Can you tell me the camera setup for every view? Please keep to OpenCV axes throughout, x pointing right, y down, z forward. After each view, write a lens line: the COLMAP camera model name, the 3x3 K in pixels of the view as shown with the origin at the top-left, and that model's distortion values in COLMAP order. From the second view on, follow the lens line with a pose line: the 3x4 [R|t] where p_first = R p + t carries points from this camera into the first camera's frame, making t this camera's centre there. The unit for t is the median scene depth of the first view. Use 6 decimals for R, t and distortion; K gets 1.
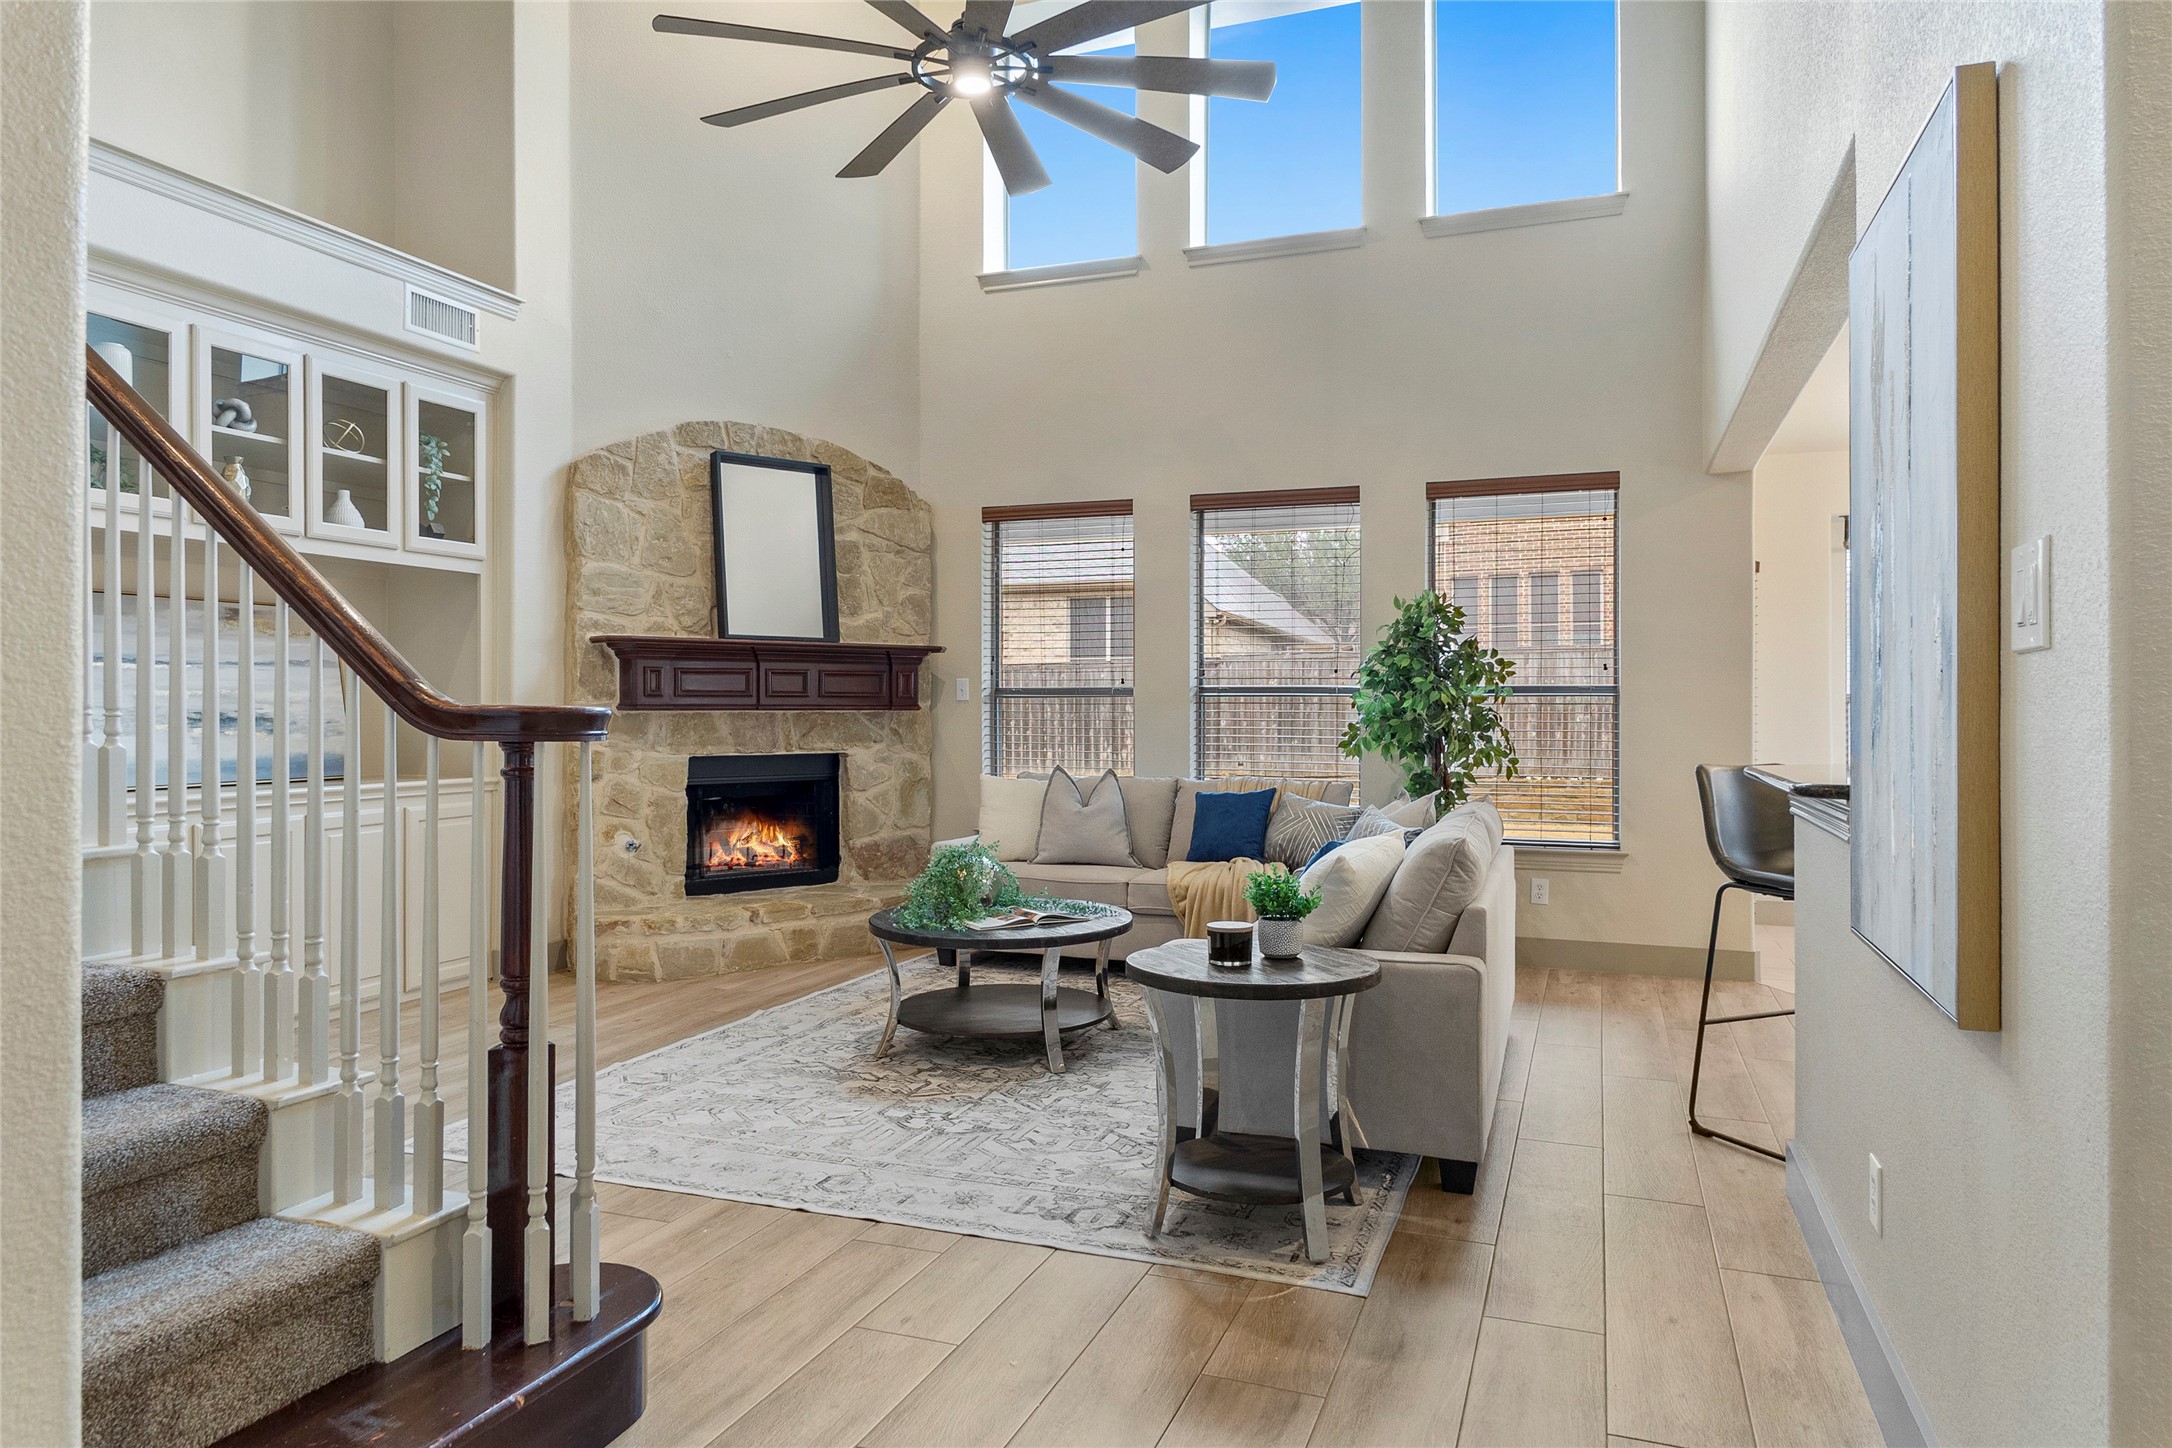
lens RADIAL K [[1326.7, 0, 1090.2], [0, 1326.7, 723.4], [0, 0, 1]] dist [-0.004466, 0.000841]
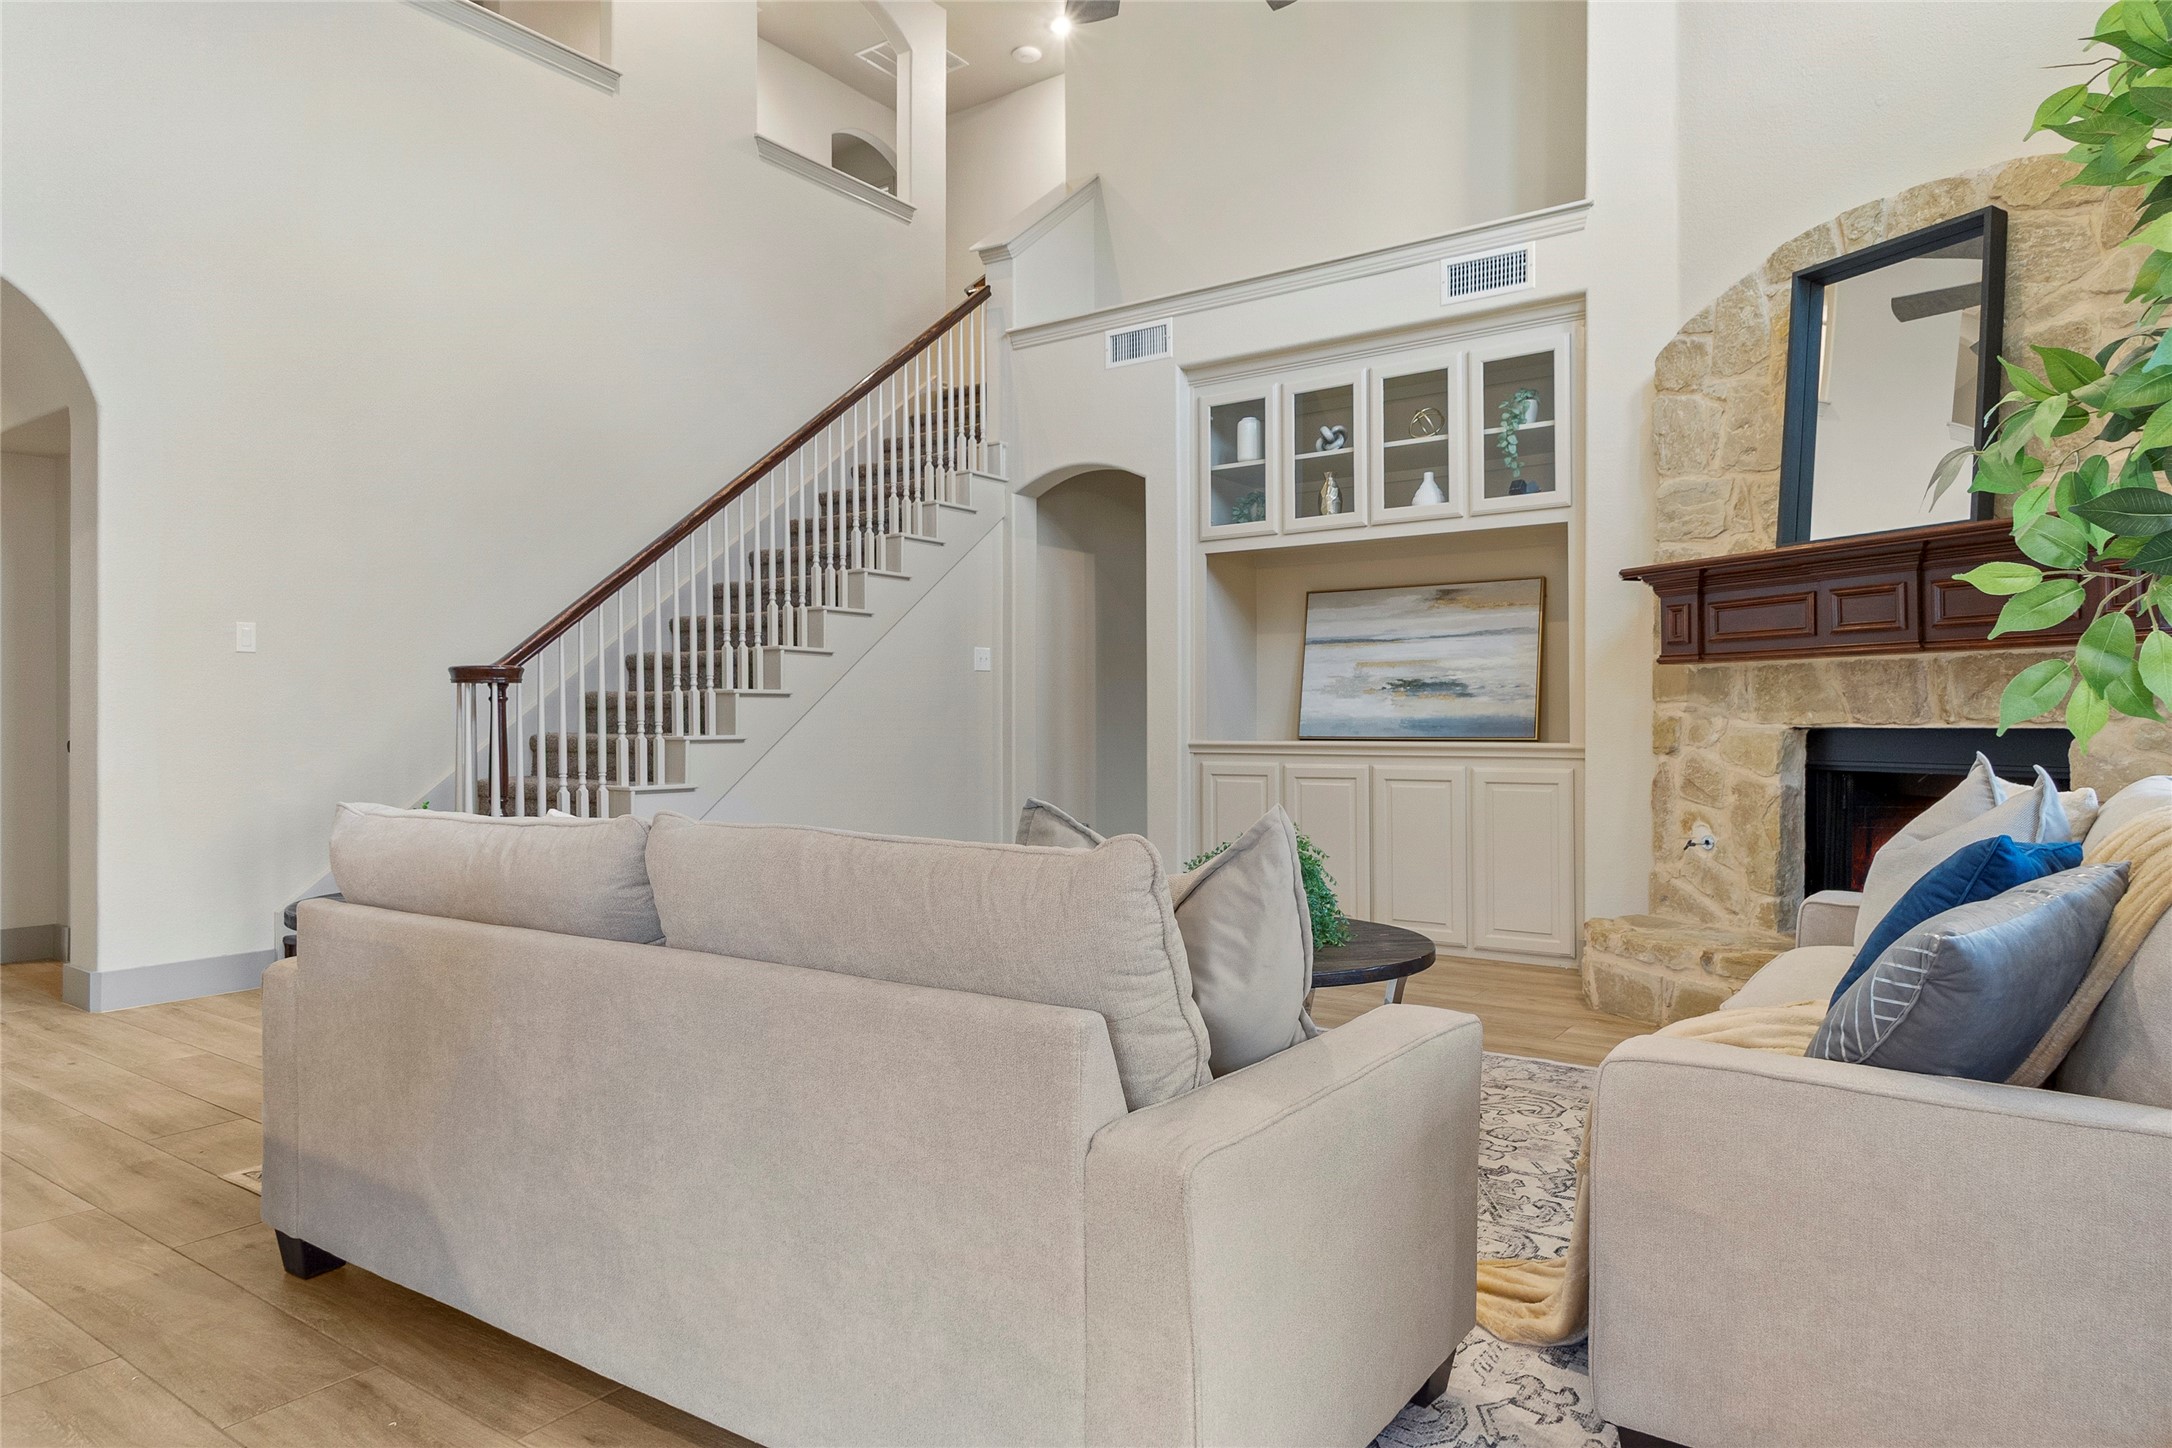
lens RADIAL K [[1326.7, 0, 1087.8], [0, 1326.7, 711.7], [0, 0, 1]] dist [-0.004466, 0.000841]
pose [[-0.256521, -0.001189, -0.966538, 0.479753], [-0.002024, 0.999998, -0.000693, 0.018997], [0.966536, 0.001779, -0.256523, 0.860585]]
